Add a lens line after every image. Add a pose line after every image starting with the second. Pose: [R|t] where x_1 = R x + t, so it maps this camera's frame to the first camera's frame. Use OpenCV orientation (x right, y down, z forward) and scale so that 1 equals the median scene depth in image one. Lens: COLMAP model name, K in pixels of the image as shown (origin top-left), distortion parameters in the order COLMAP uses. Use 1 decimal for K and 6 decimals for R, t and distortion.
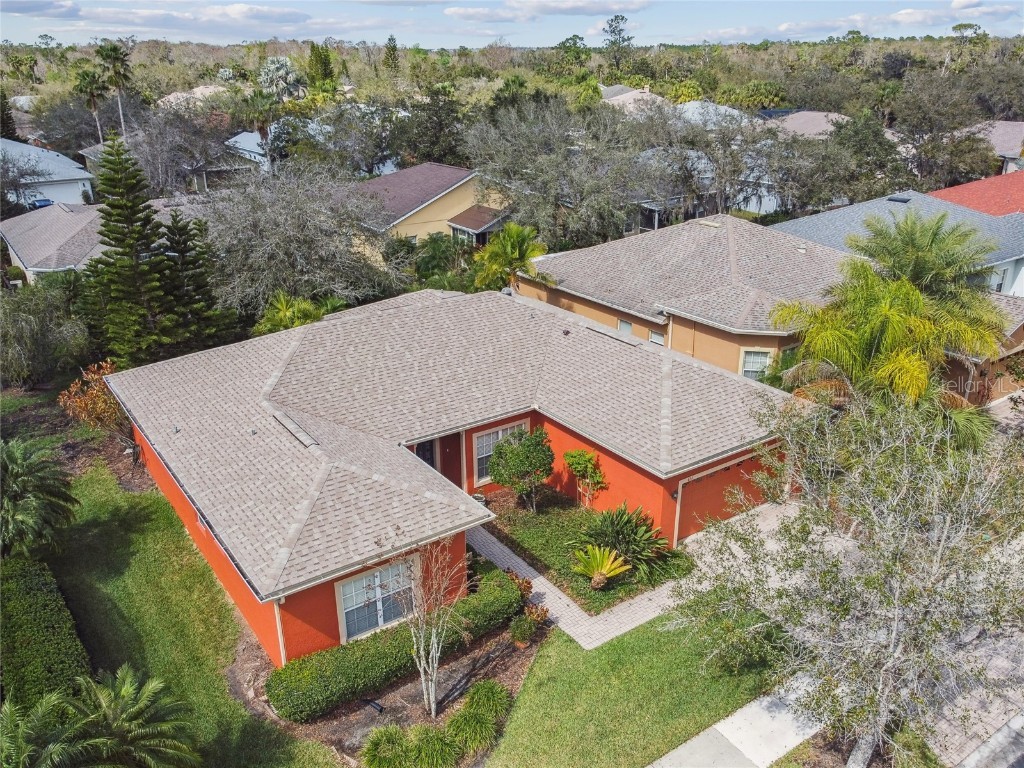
lens RADIAL K [[827.8, 0, 516.1], [0, 827.8, 400.1], [0, 0, 1]] dist [-0.004412, -0.010093]
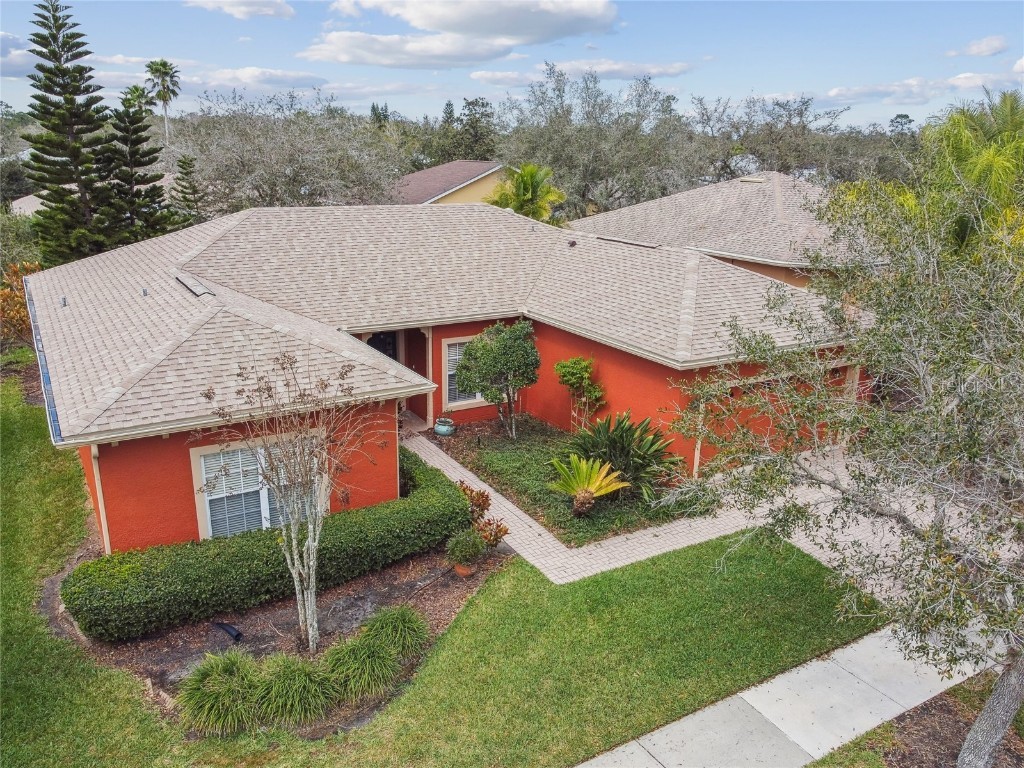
lens RADIAL K [[794.3, 0, 509.8], [0, 794.3, 408.2], [0, 0, 1]] dist [0.006808, 0.007778]
pose [[0.996680, 0.043318, -0.068942, 0.074585], [-0.049115, 0.995191, -0.084751, 0.185573], [0.064940, 0.087855, 0.994014, 0.281756]]
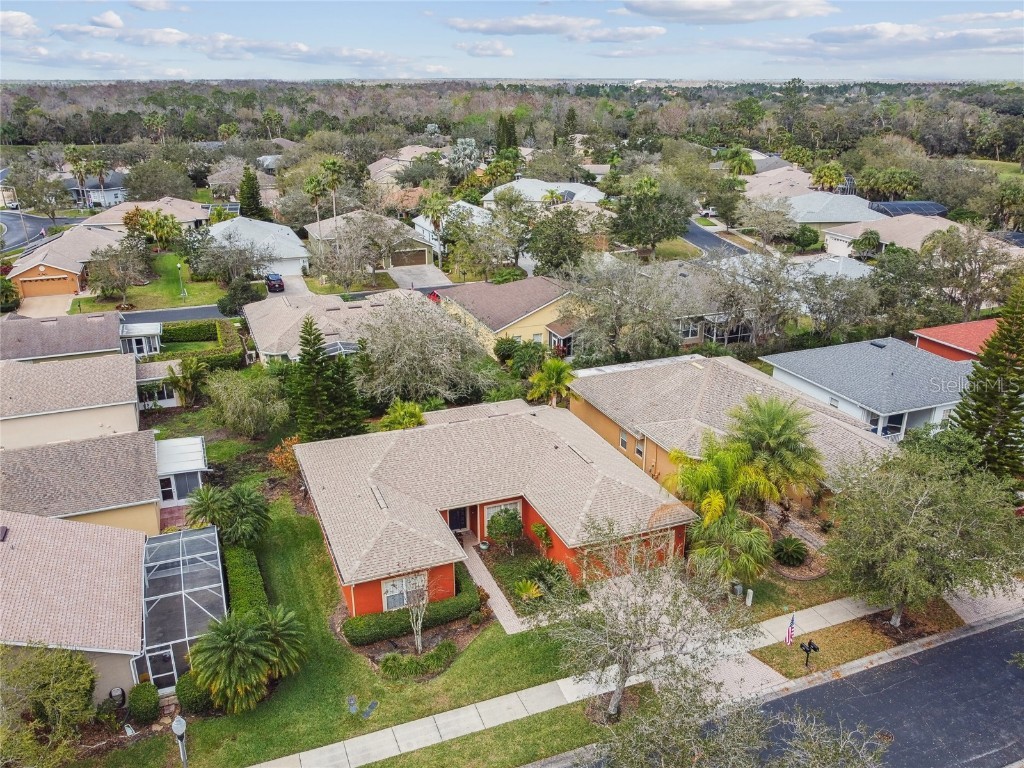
lens RADIAL K [[827.8, 0, 516.1], [0, 827.8, 400.1], [0, 0, 1]] dist [-0.004412, -0.010093]
pose [[0.971542, 0.088236, -0.219821, 0.411318], [-0.091889, 0.995749, -0.006427, -0.192582], [0.218319, 0.026443, 0.975519, -0.743386]]
